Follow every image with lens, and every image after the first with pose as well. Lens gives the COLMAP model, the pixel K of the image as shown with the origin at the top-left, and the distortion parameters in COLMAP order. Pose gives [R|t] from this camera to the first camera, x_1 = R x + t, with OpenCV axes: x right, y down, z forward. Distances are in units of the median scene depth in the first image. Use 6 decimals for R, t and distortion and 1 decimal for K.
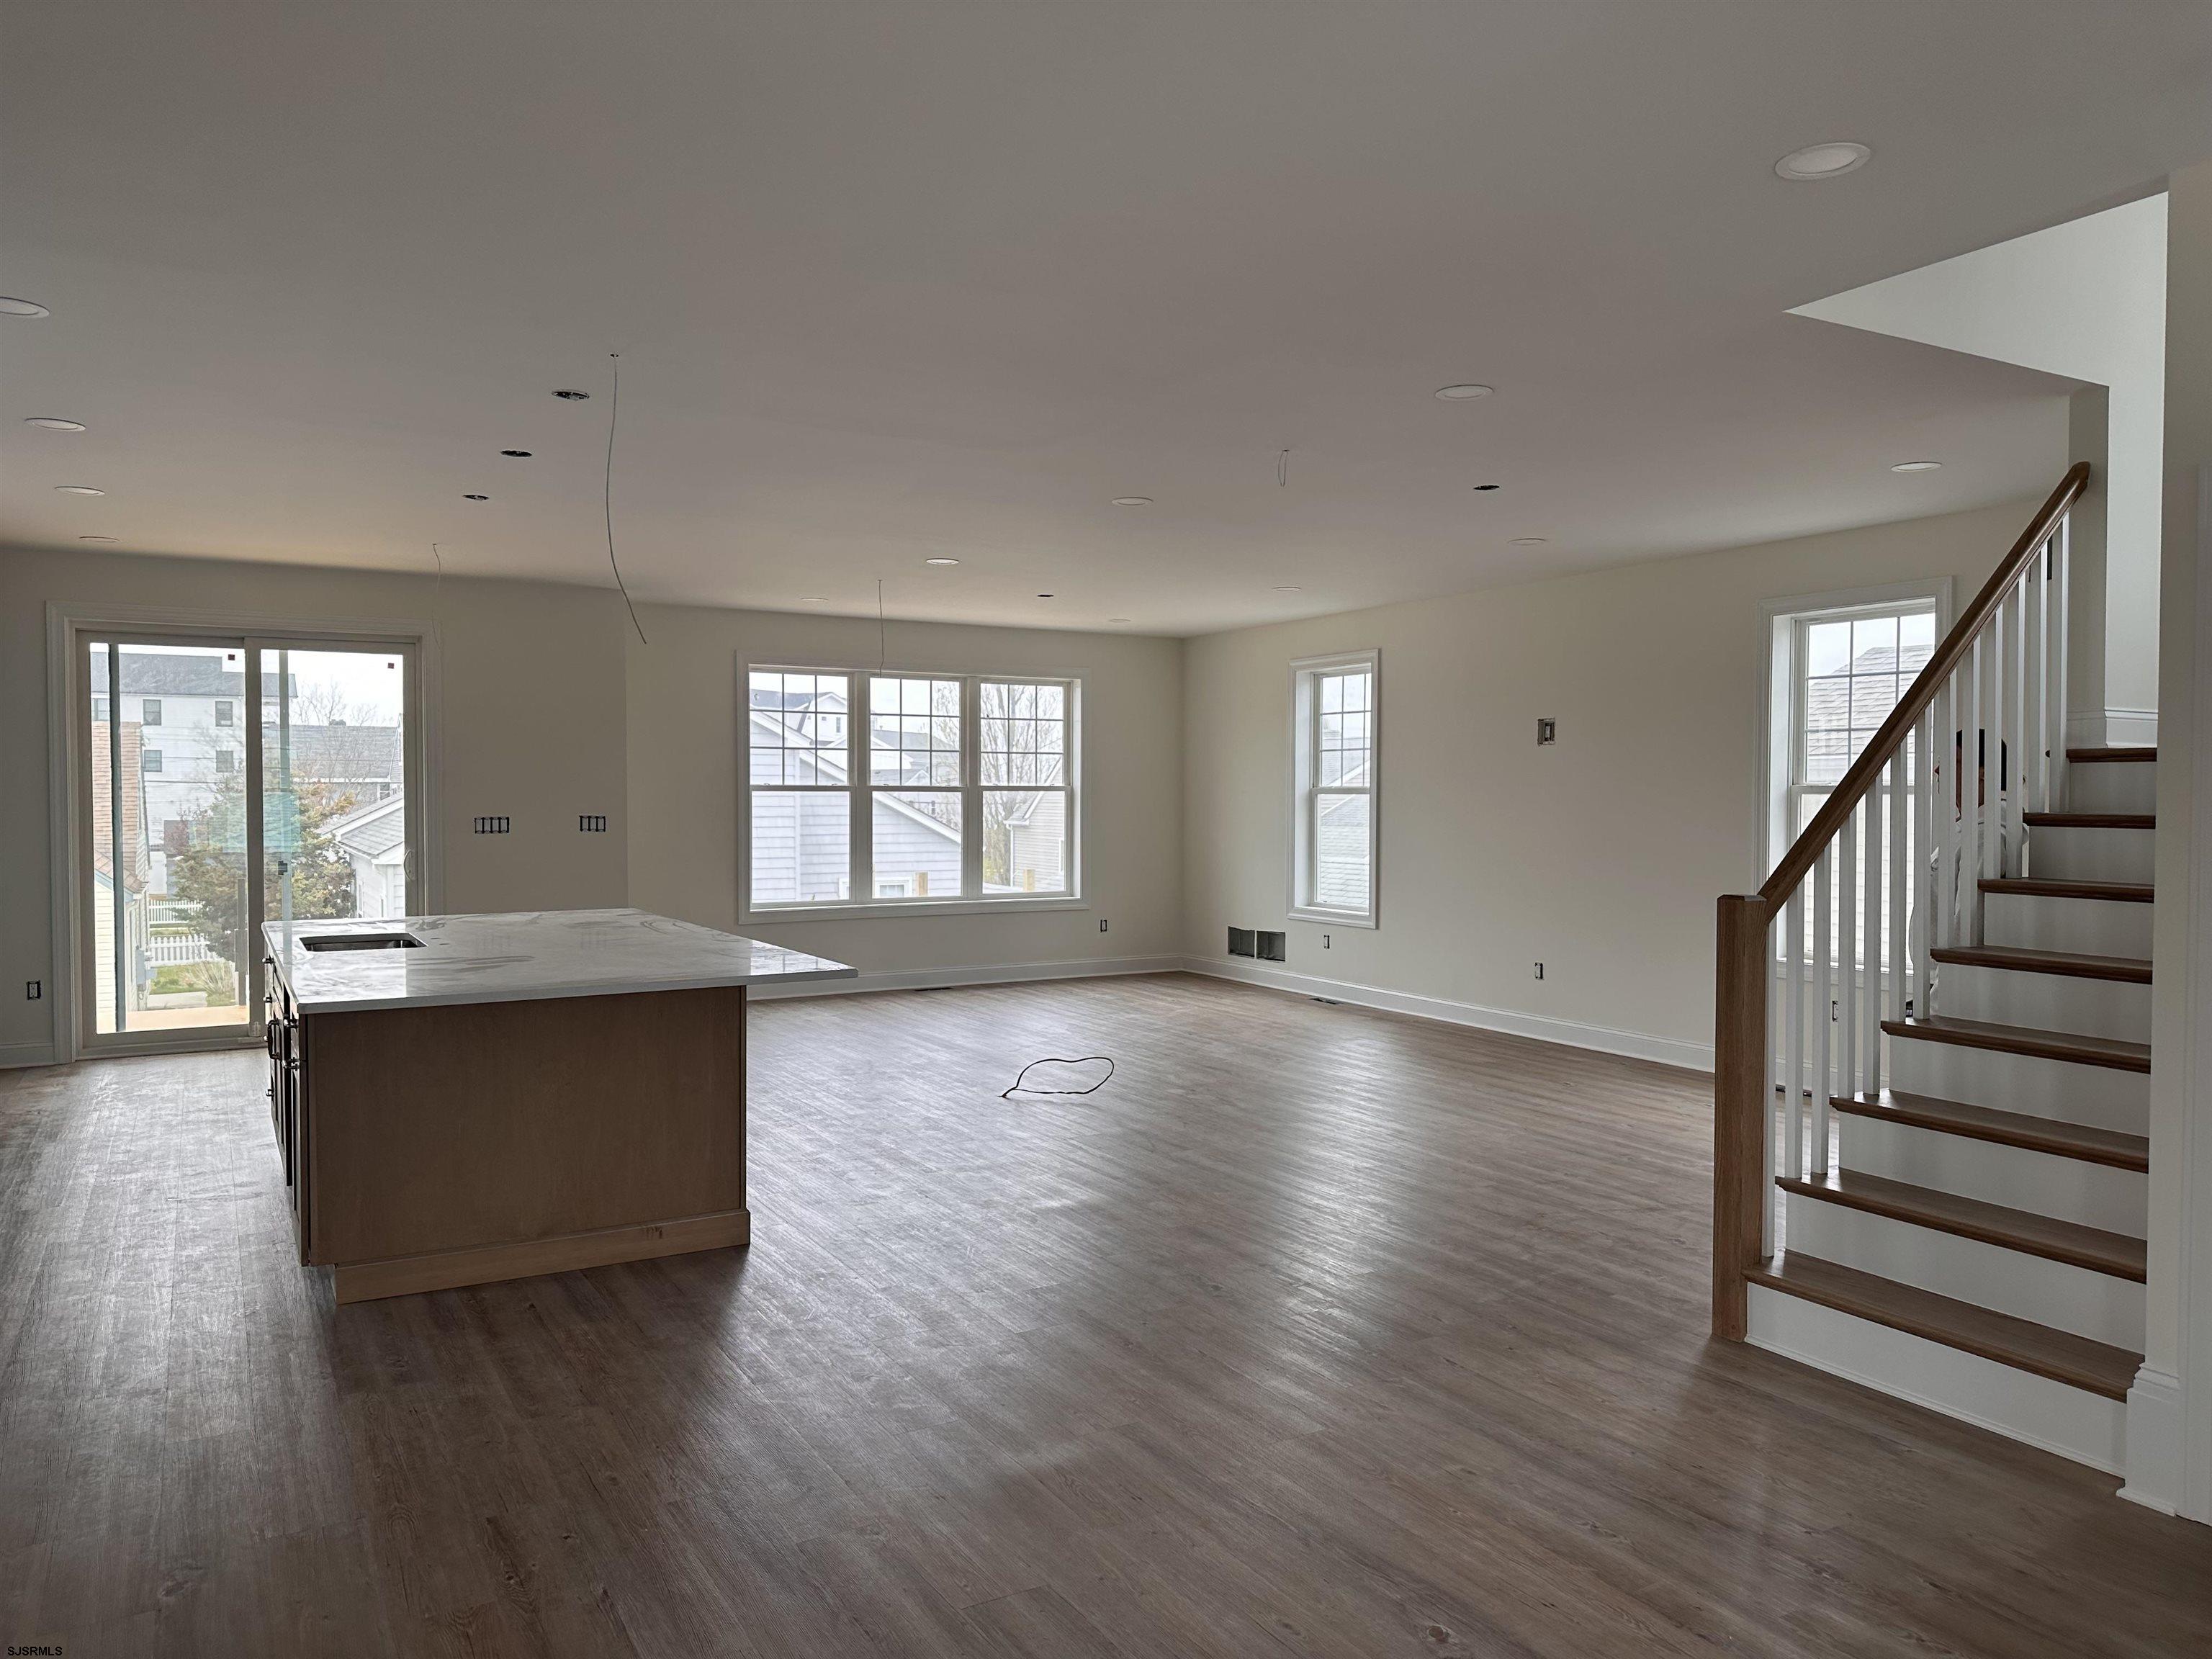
lens RADIAL K [[1536.2, 0, 1109.9], [0, 1536.2, 827.4], [0, 0, 1]] dist [-0.028160, -0.001671]
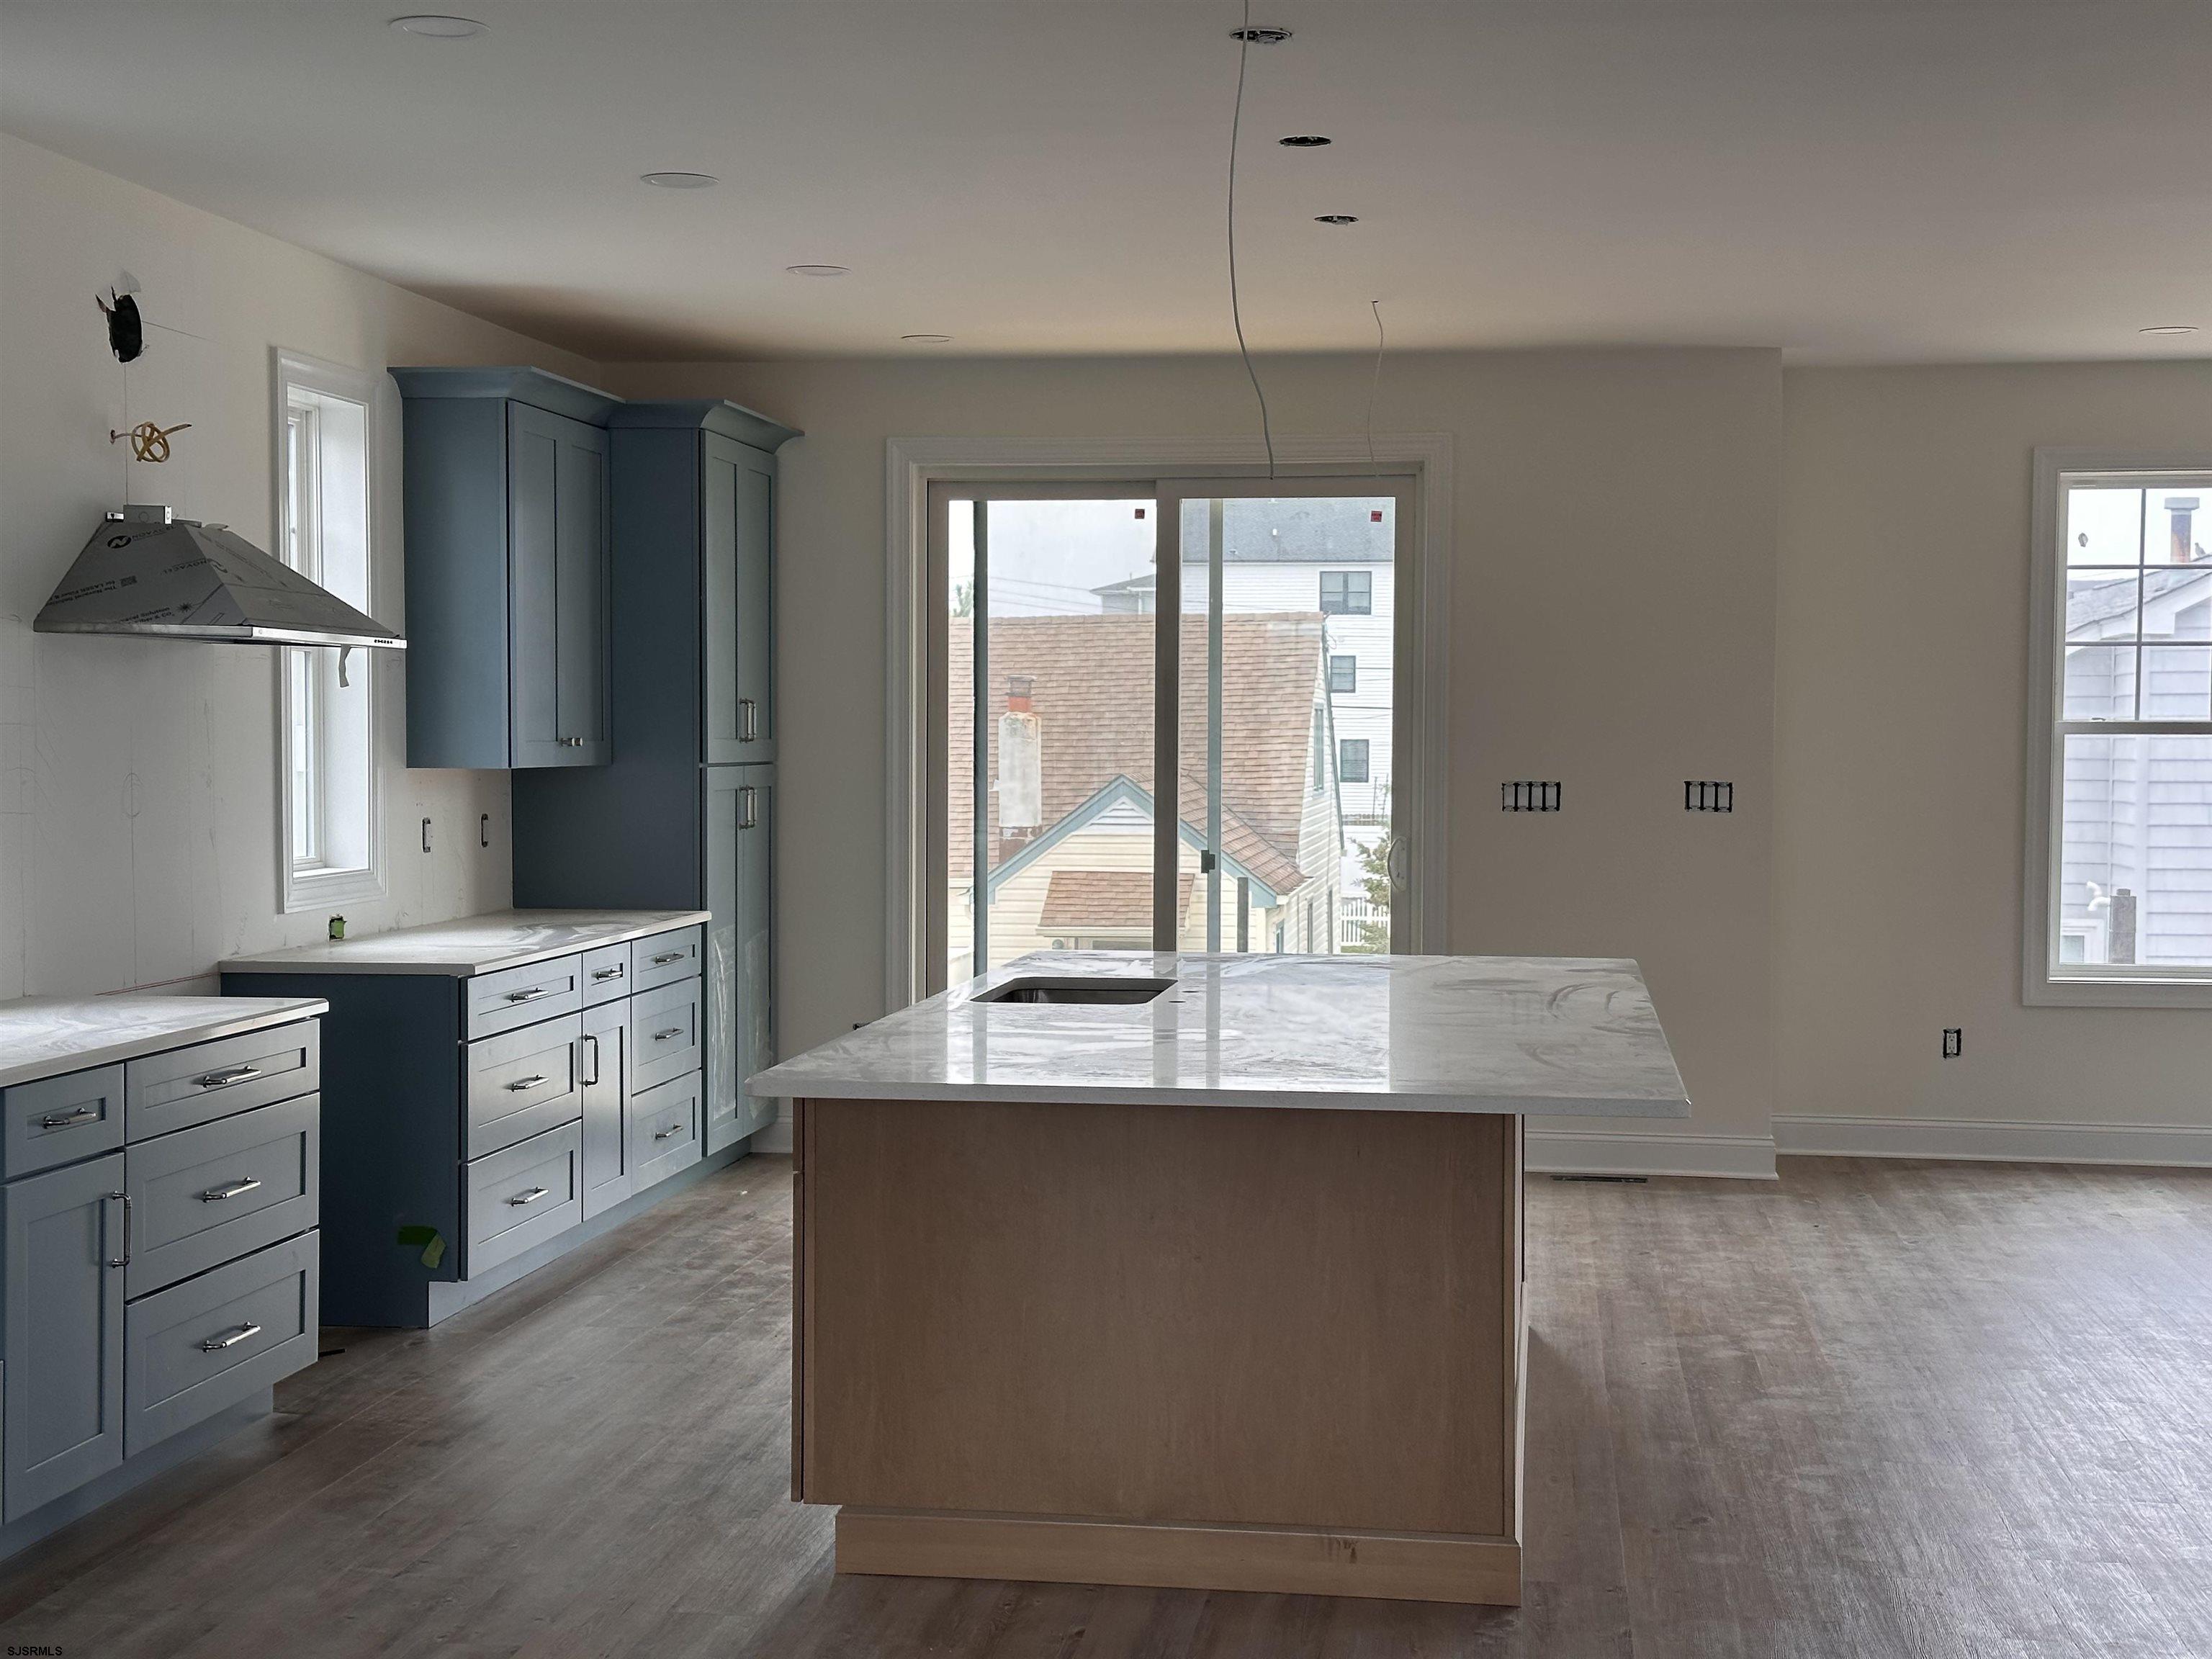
lens RADIAL K [[3007.5, 0, 1104.0], [0, 3007.5, 834.0], [0, 0, 1]] dist [0.213252, 0.000000]
pose [[0.773026, 0.024740, -0.633892, 0.173447], [-0.016472, 0.999685, 0.018929, -0.006085], [0.634161, -0.004192, 0.773190, 0.053926]]
